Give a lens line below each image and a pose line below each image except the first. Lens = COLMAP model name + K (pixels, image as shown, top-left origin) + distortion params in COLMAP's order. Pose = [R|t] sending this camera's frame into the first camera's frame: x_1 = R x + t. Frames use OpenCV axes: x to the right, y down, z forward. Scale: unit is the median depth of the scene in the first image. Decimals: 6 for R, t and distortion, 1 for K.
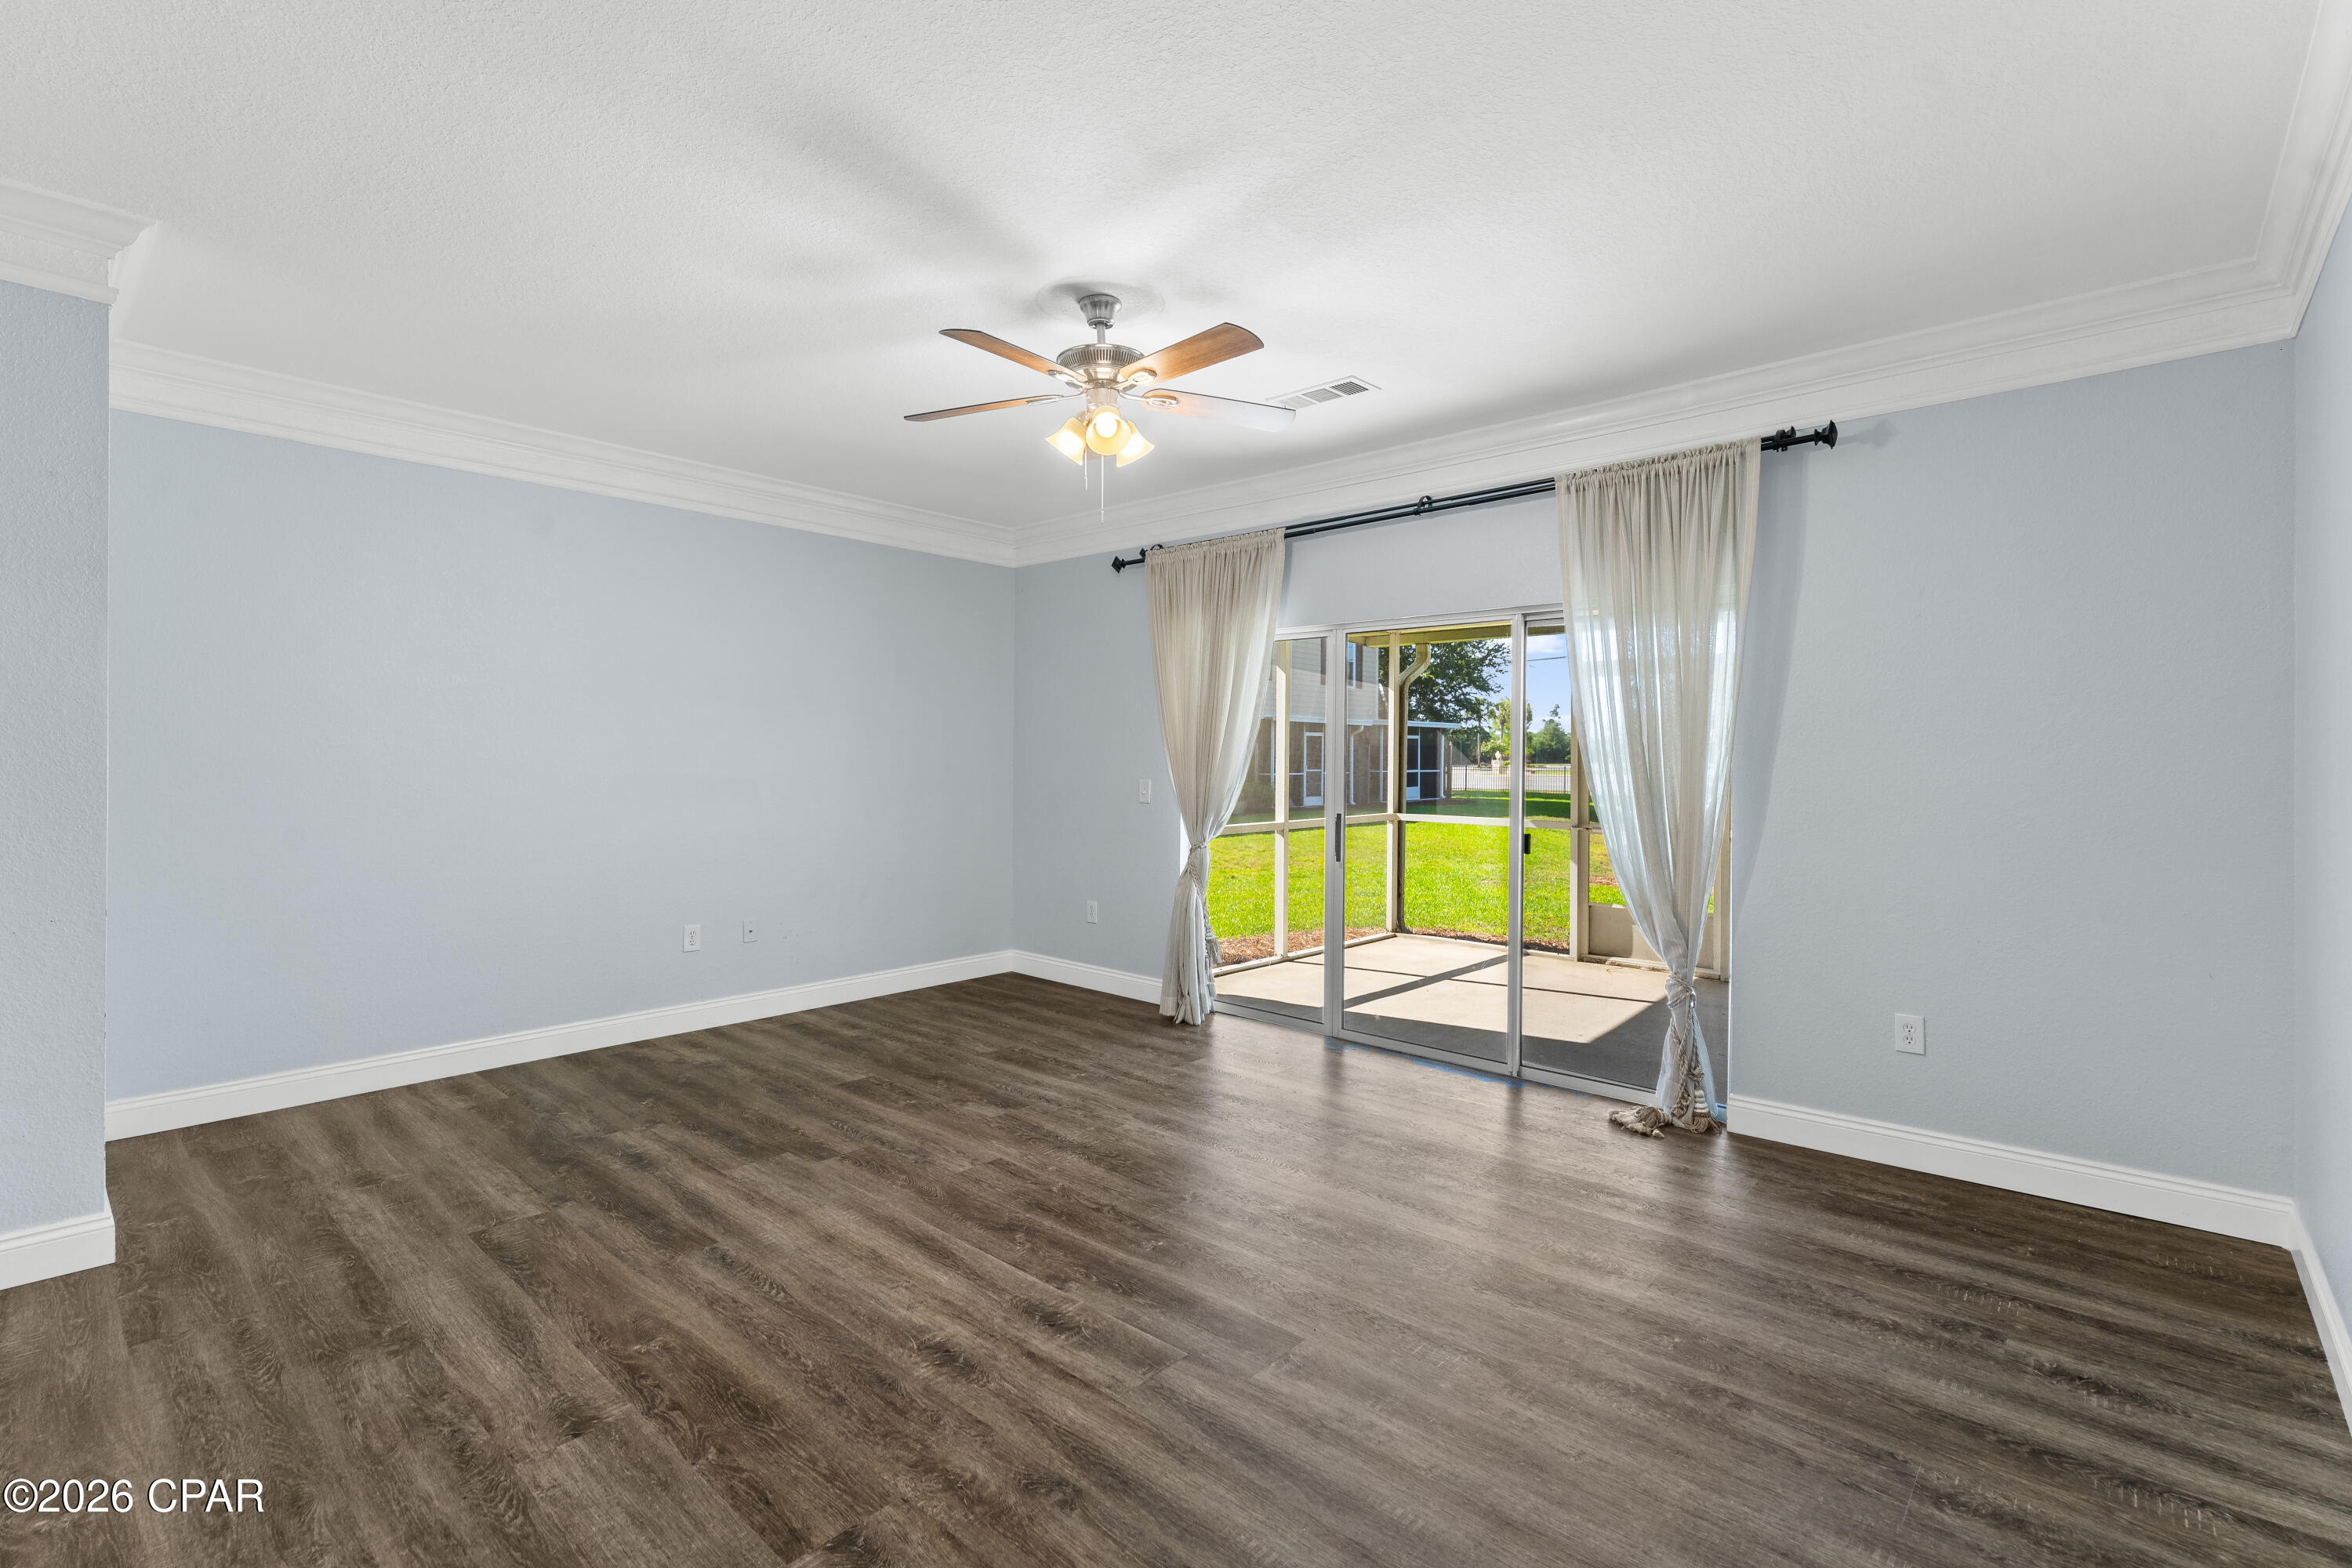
lens RADIAL K [[1108.8, 0, 1177.6], [0, 1108.8, 780.5], [0, 0, 1]] dist [-0.005423, -0.000618]
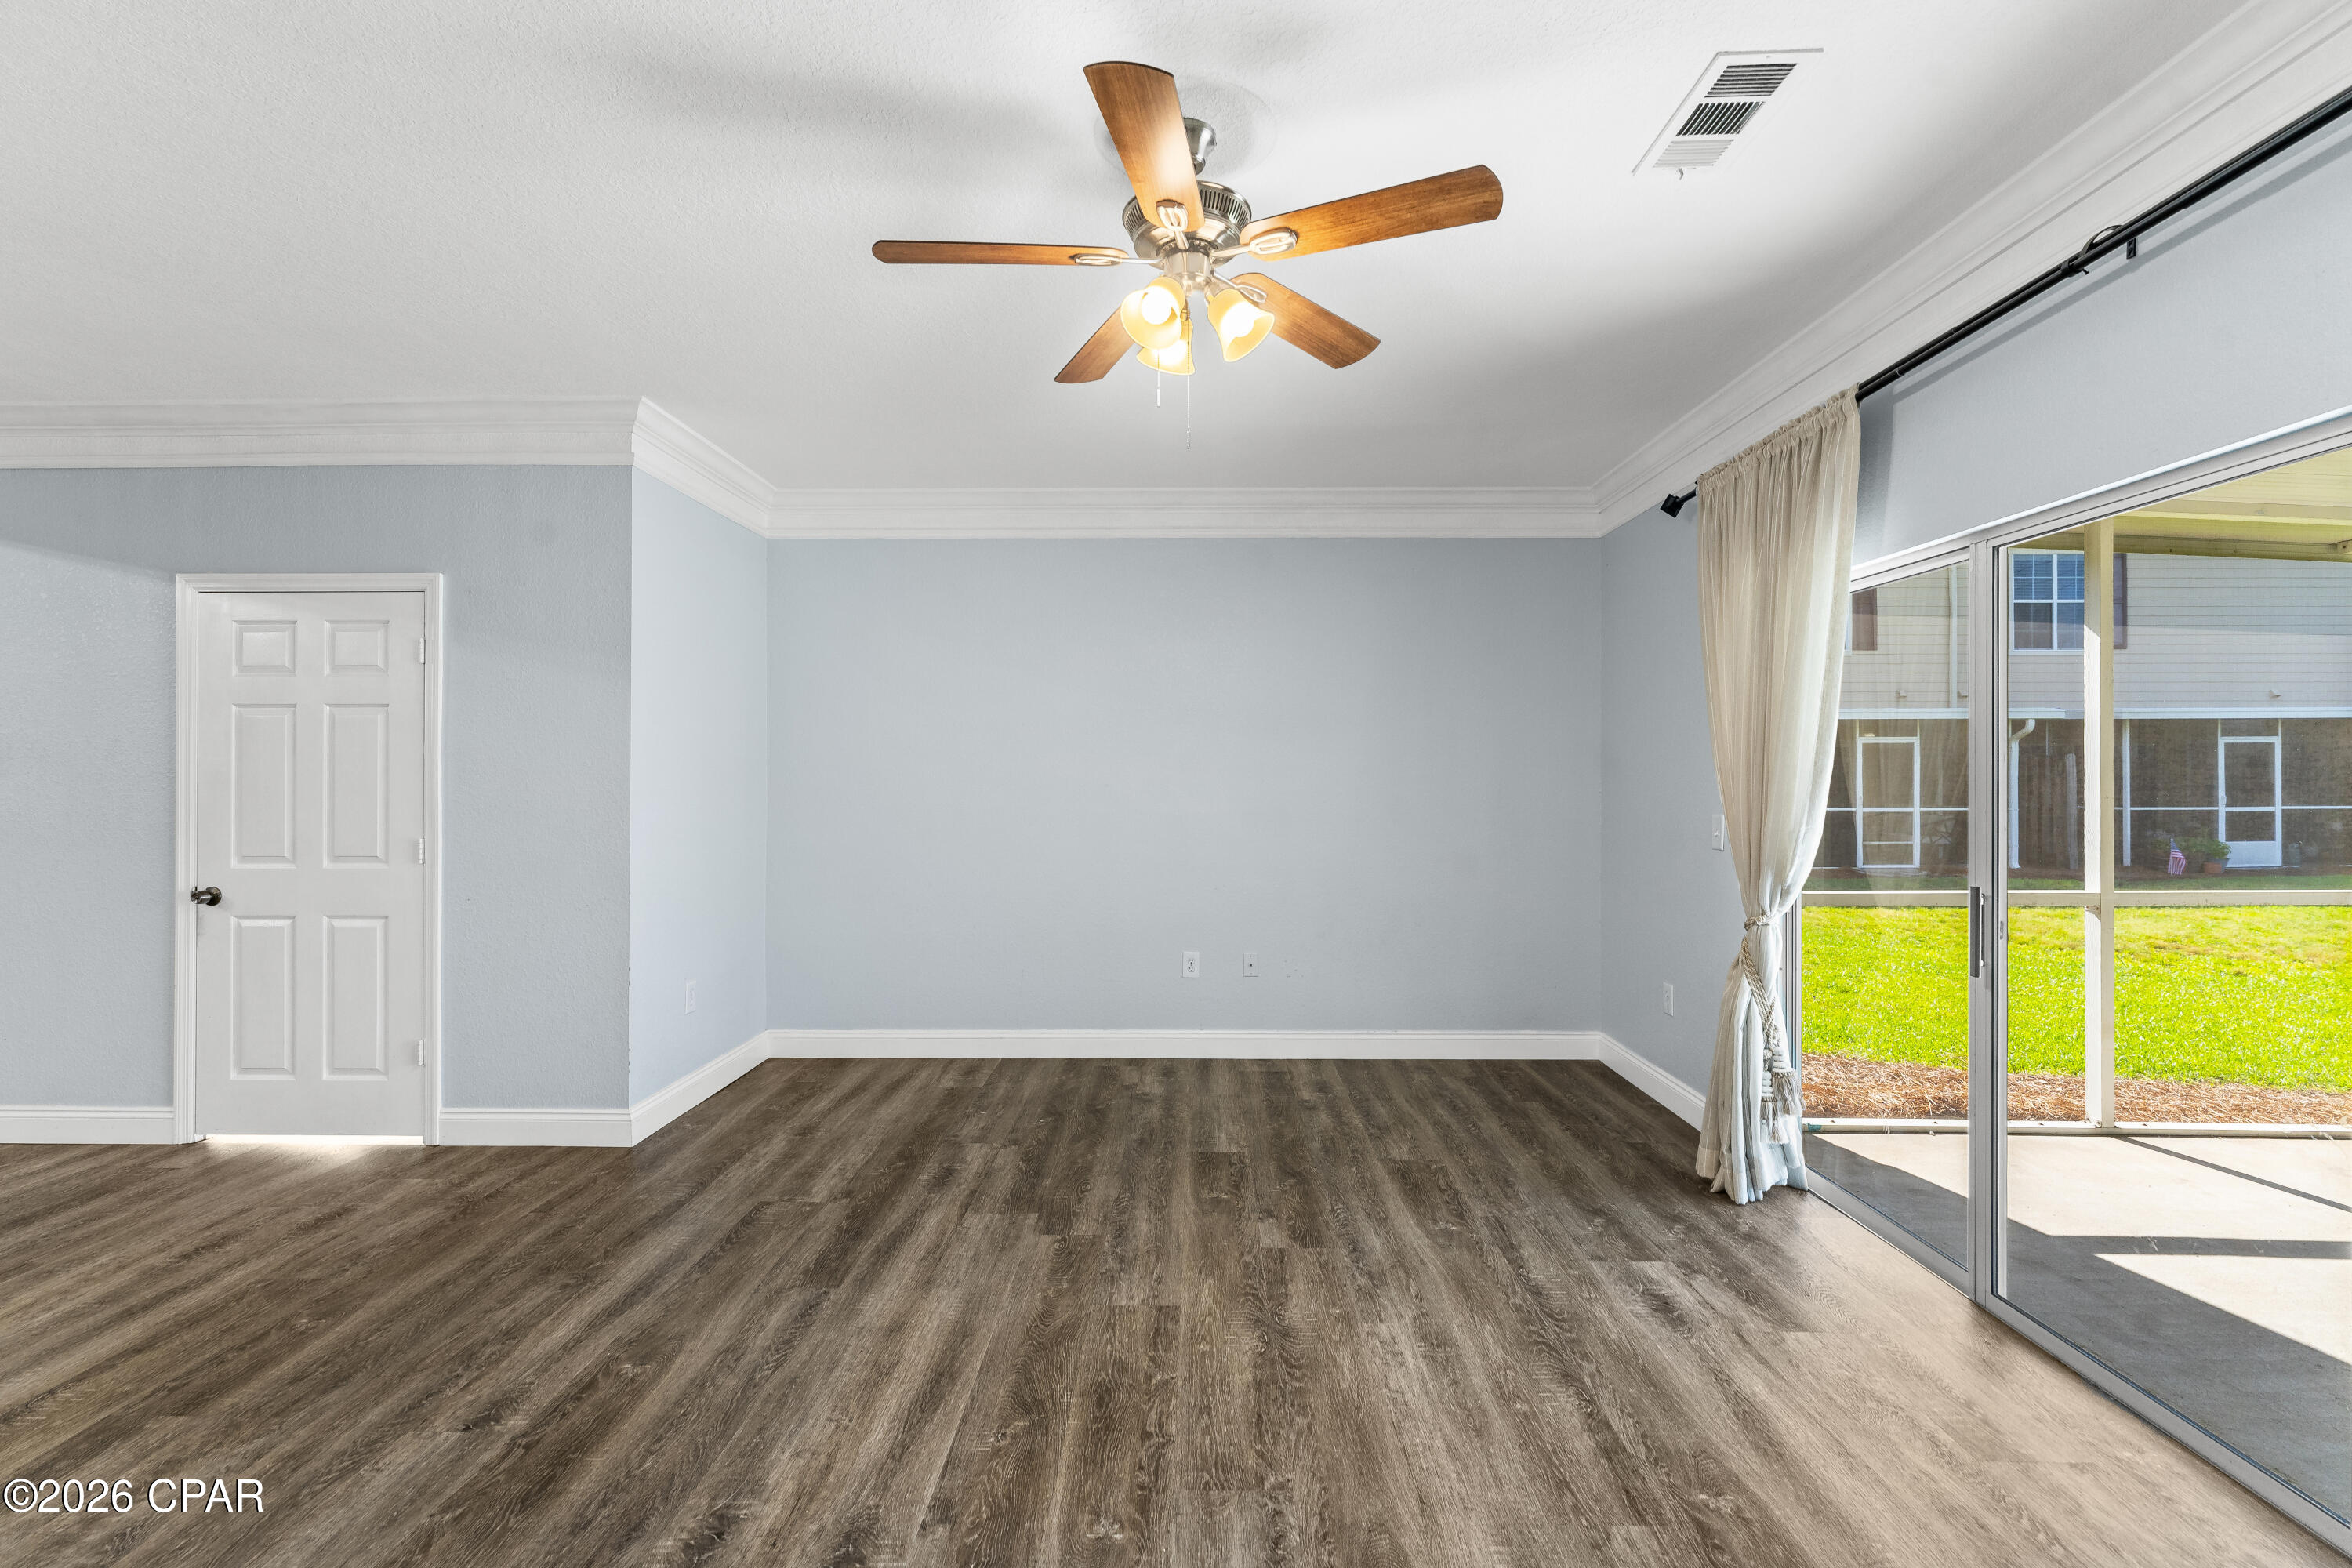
lens RADIAL K [[1064.4, 0, 1180.4], [0, 1064.4, 786.5], [0, 0, 1]] dist [-0.003071, -0.000420]
pose [[0.642018, -0.000216, -0.766689, 0.410002], [-0.013333, 0.999846, -0.011446, -0.010257], [0.766573, 0.017571, 0.641916, 0.529084]]
